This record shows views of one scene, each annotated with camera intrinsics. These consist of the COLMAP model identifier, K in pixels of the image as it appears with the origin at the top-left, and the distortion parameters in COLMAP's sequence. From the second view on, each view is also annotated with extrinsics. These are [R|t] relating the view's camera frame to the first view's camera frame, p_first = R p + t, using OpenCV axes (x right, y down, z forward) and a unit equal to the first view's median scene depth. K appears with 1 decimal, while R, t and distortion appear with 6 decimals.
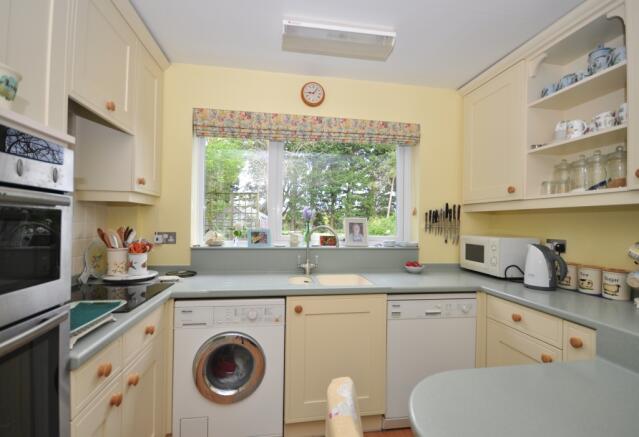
lens RADIAL K [[304.0, 0, 319.5], [0, 304.0, 218.5], [0, 0, 1]] dist [0.000042, 0.000314]
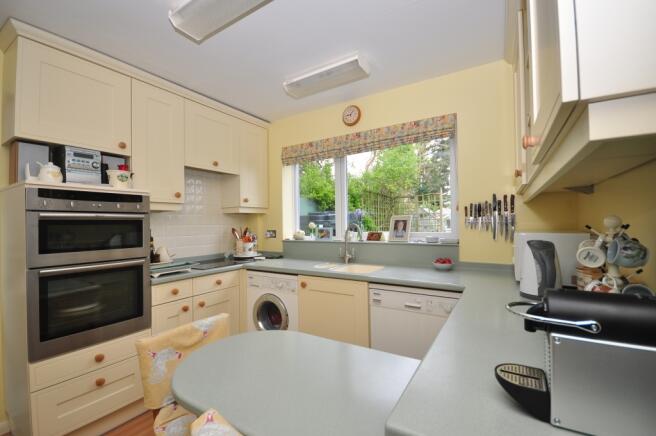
lens RADIAL K [[283.8, 0, 328.0], [0, 283.8, 218.0], [0, 0, 1]] dist [-0.000646, -0.000153]
pose [[0.751192, -0.038046, -0.658987, 0.644286], [0.034640, 0.999234, -0.018203, 0.017746], [0.659175, -0.009153, 0.751934, 0.082016]]
